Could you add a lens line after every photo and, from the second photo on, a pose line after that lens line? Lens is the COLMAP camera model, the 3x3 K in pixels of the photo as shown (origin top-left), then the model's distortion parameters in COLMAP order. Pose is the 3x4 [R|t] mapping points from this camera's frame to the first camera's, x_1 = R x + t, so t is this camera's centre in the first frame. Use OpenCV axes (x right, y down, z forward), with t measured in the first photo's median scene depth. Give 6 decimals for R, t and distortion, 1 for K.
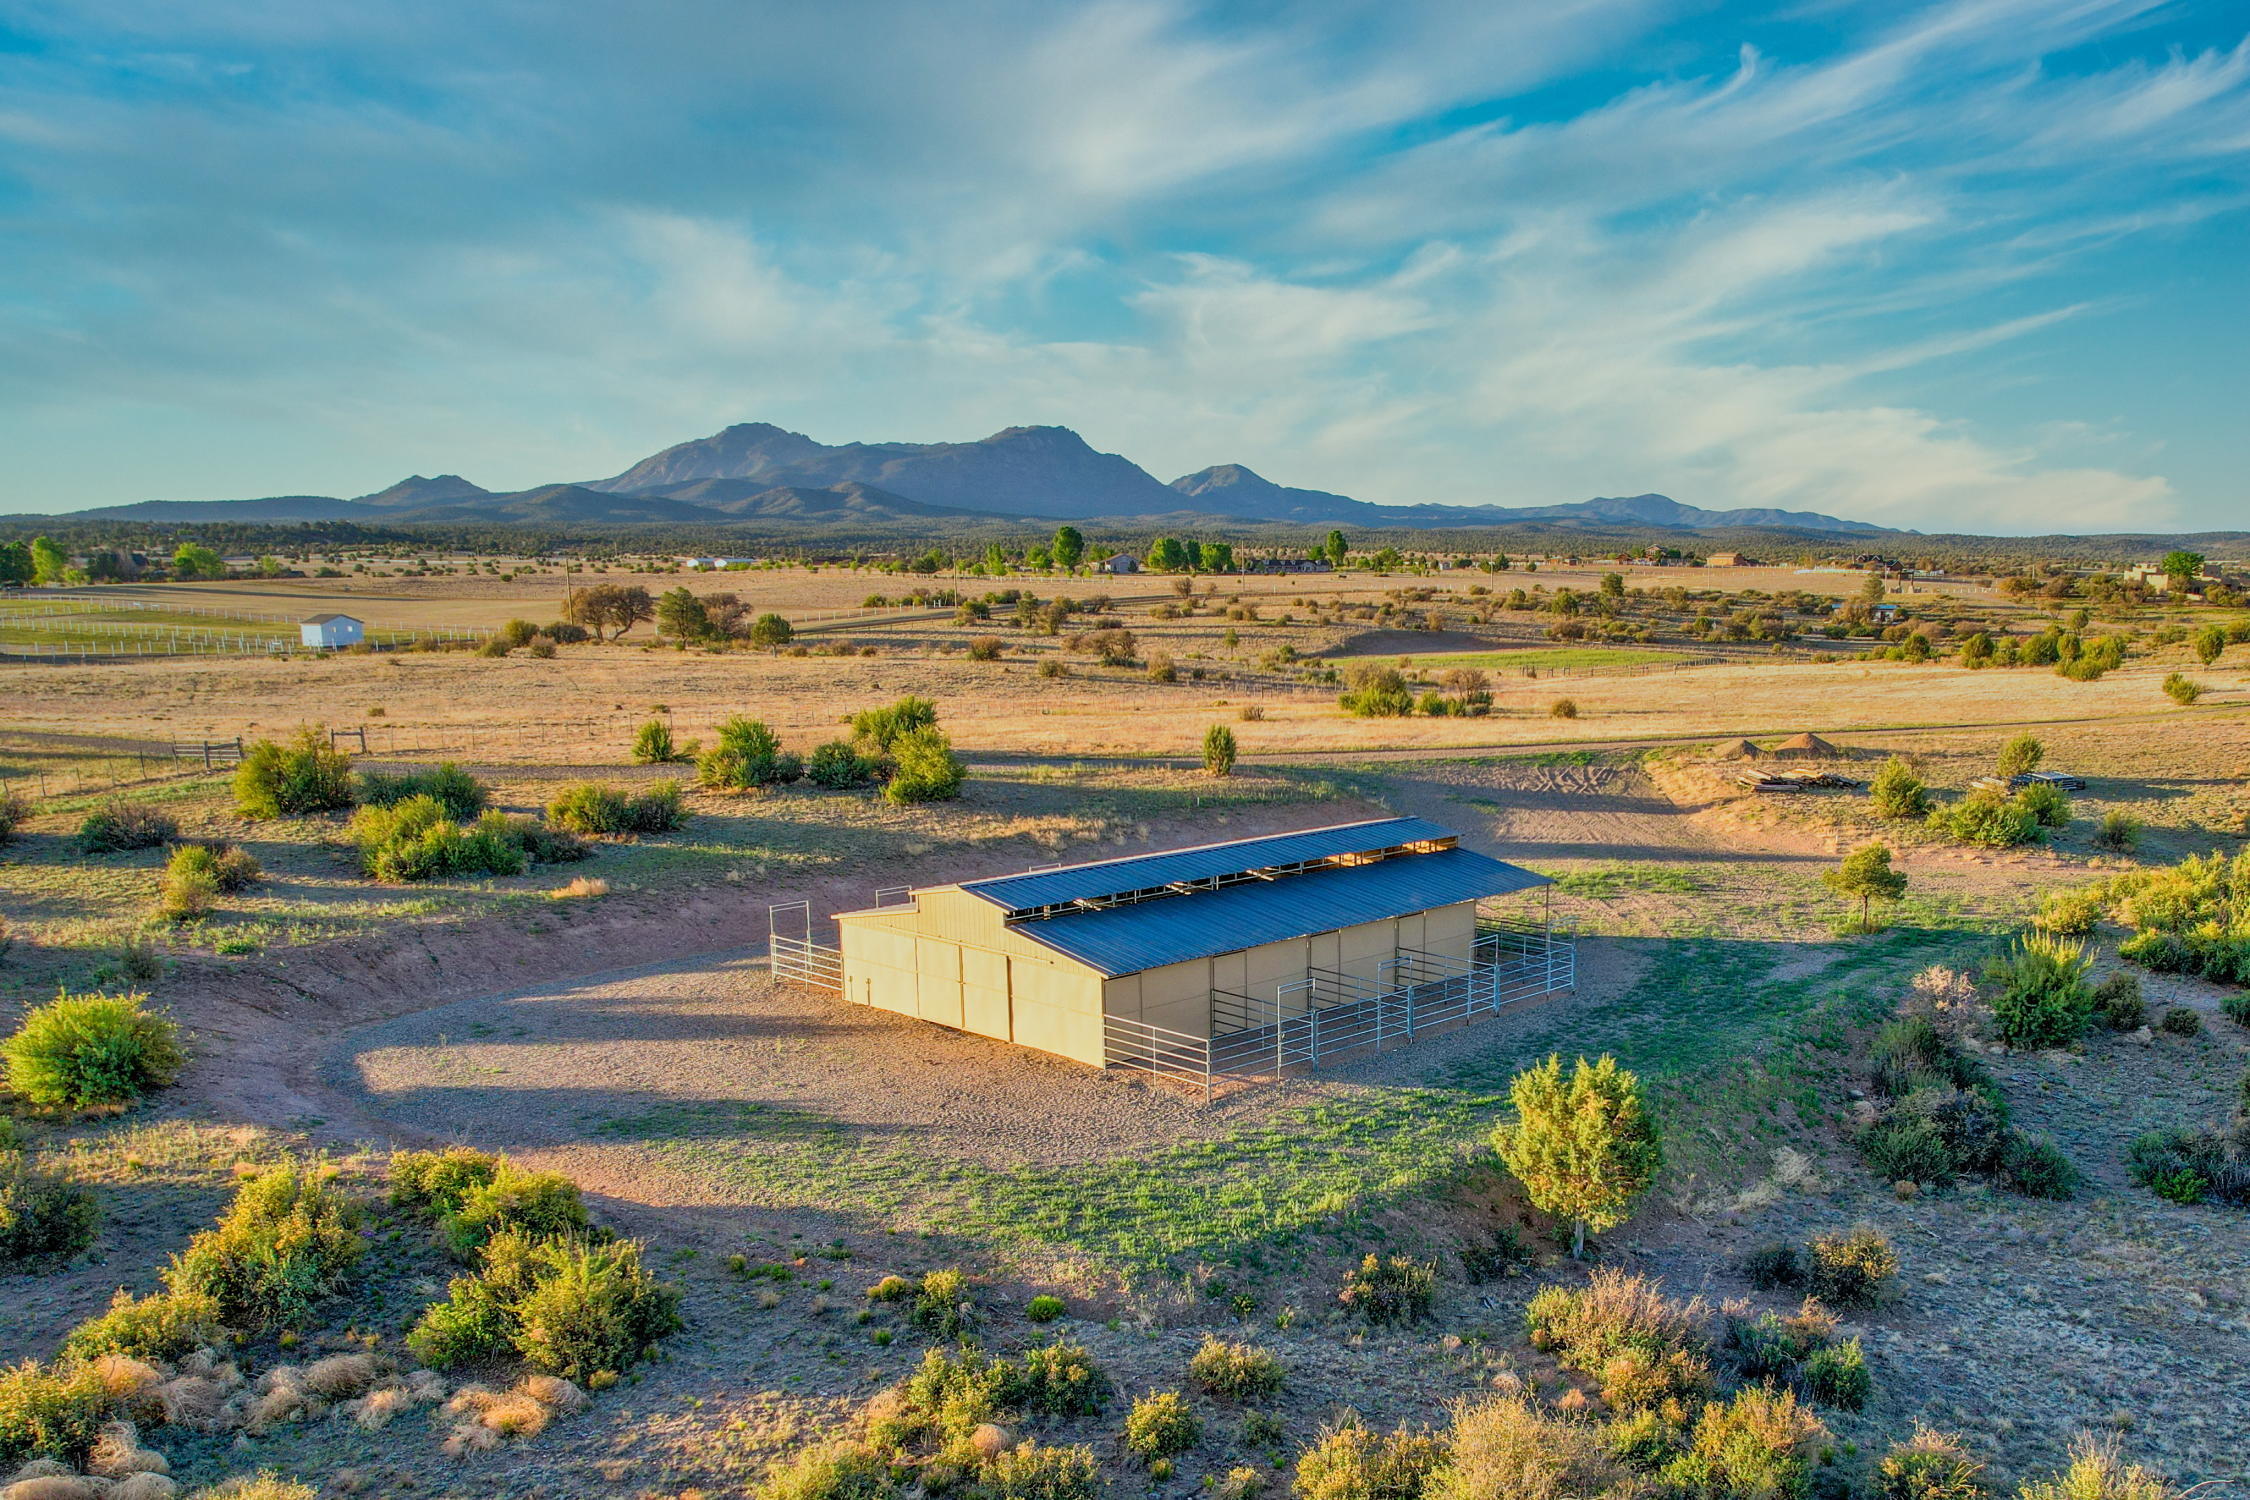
lens RADIAL K [[1580.2, 0, 1122.0], [0, 1580.2, 678.0], [0, 0, 1]] dist [-0.074280, 0.060193]
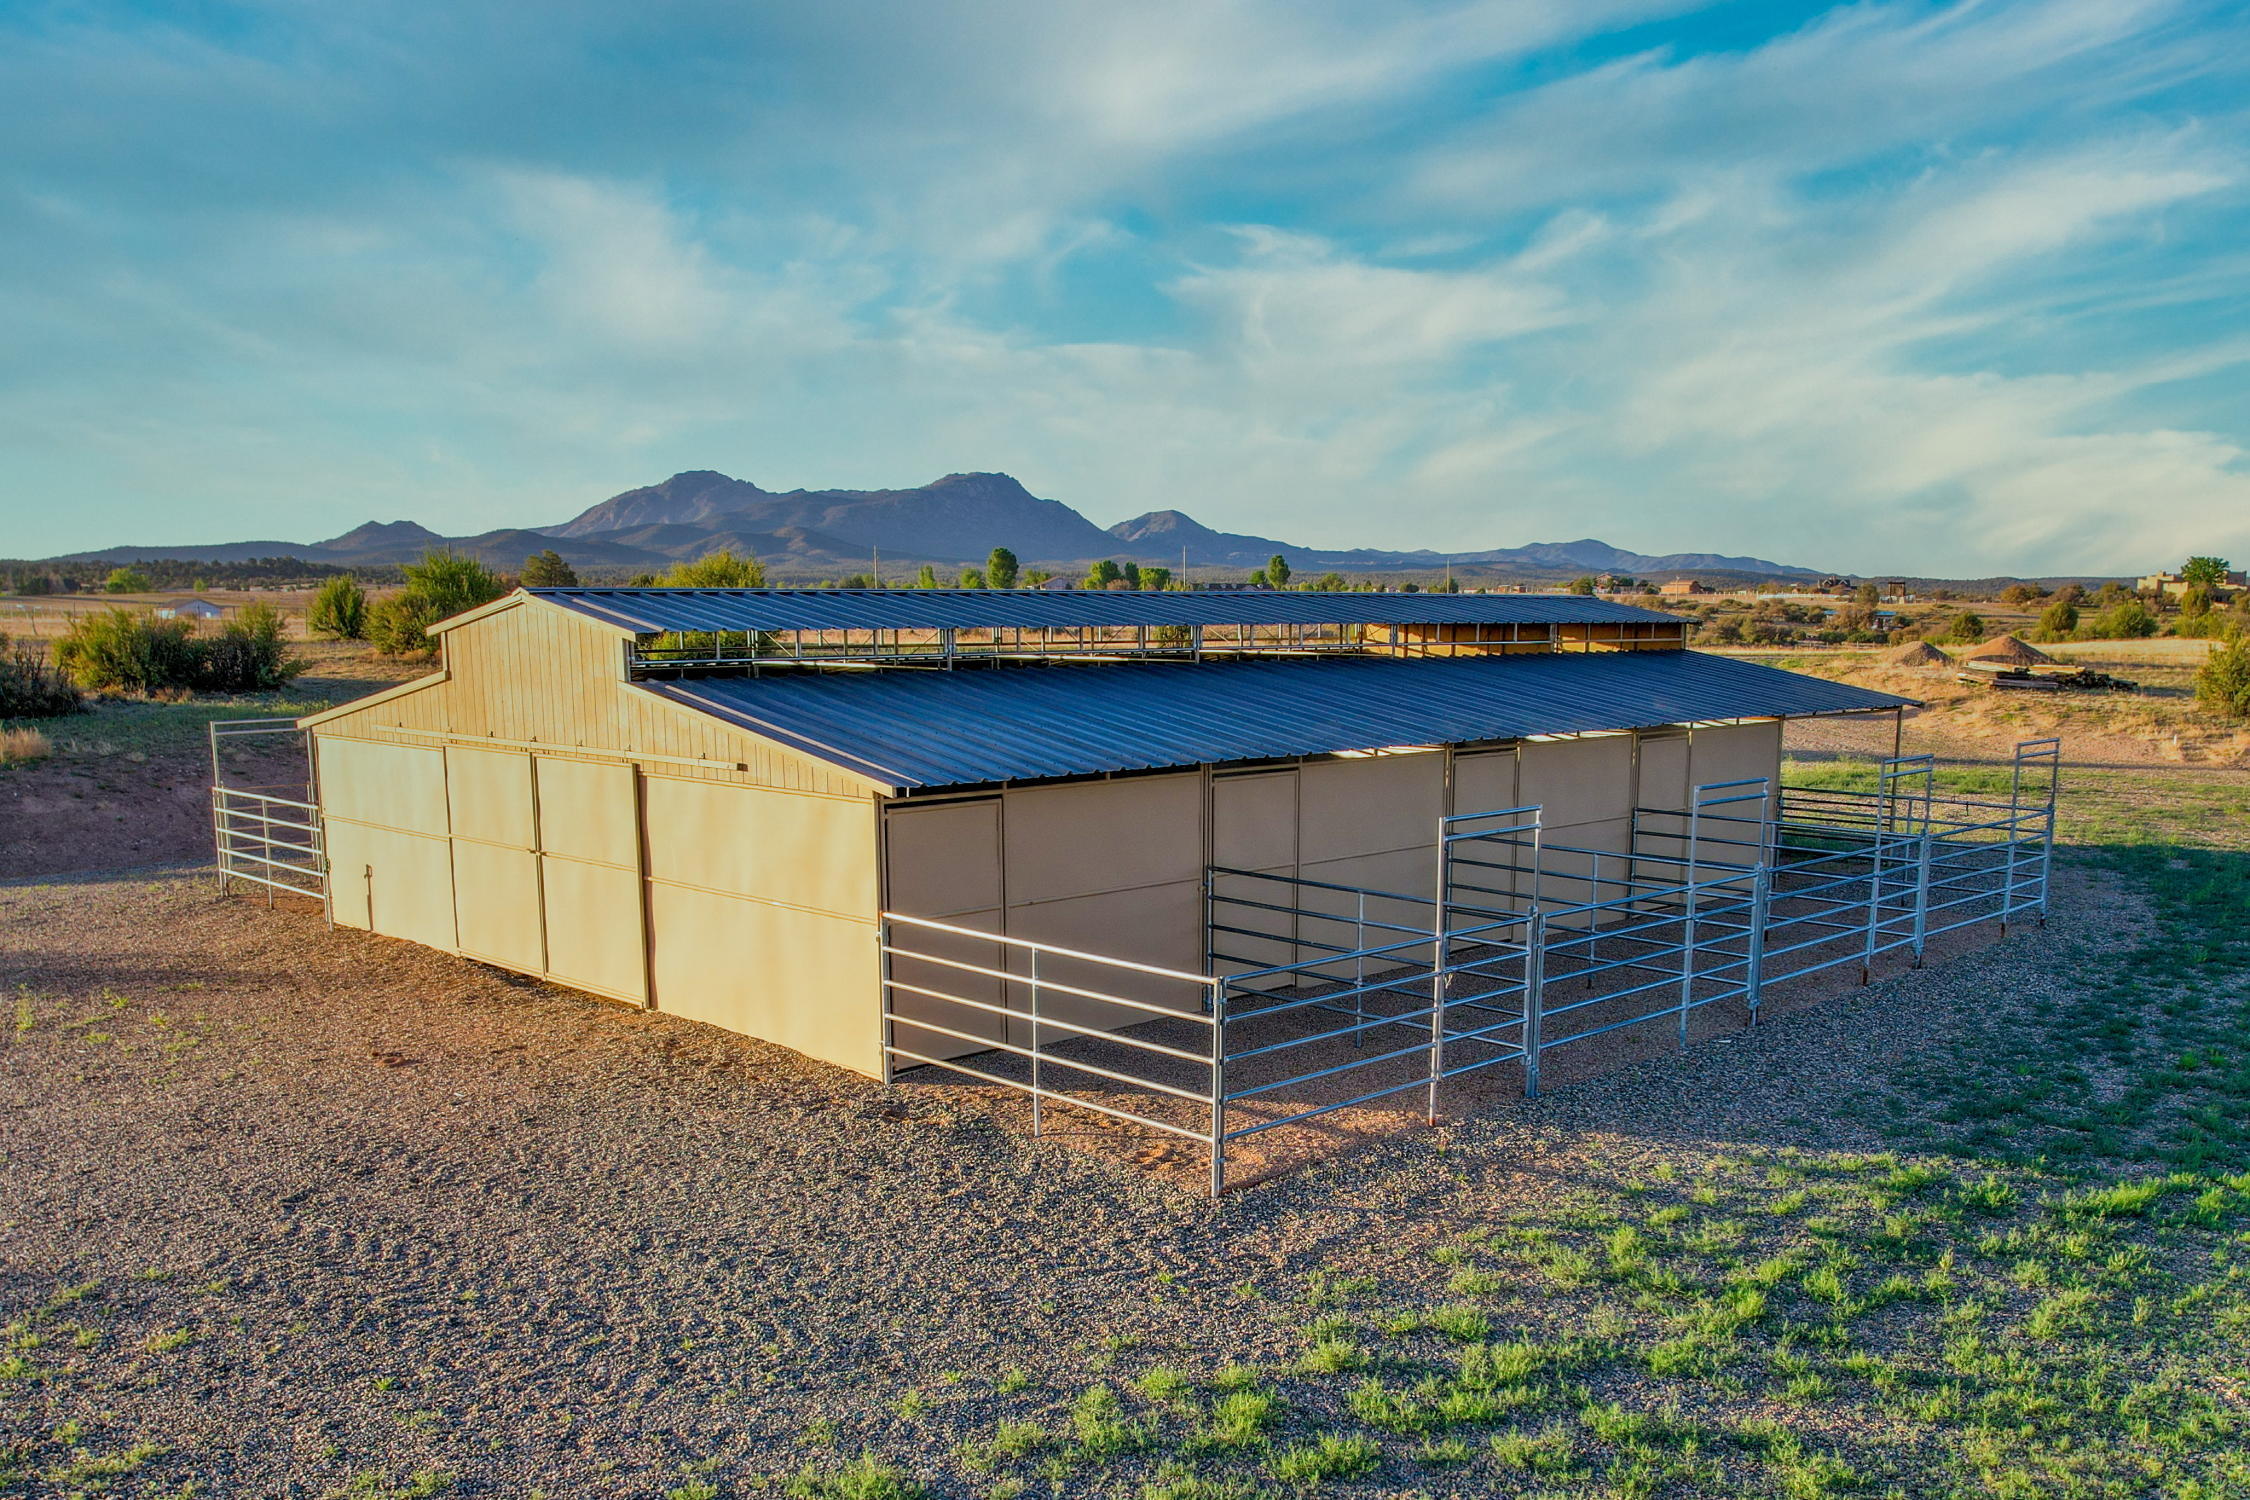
lens RADIAL K [[1667.4, 0, 1125.0], [0, 1667.4, 750.0], [0, 0, 1]] dist [-0.044180, -0.000951]
pose [[0.998876, 0.018647, 0.043577, 0.022259], [-0.020142, 0.999215, 0.034103, 0.168015], [-0.042907, -0.034942, 0.998468, 0.660551]]
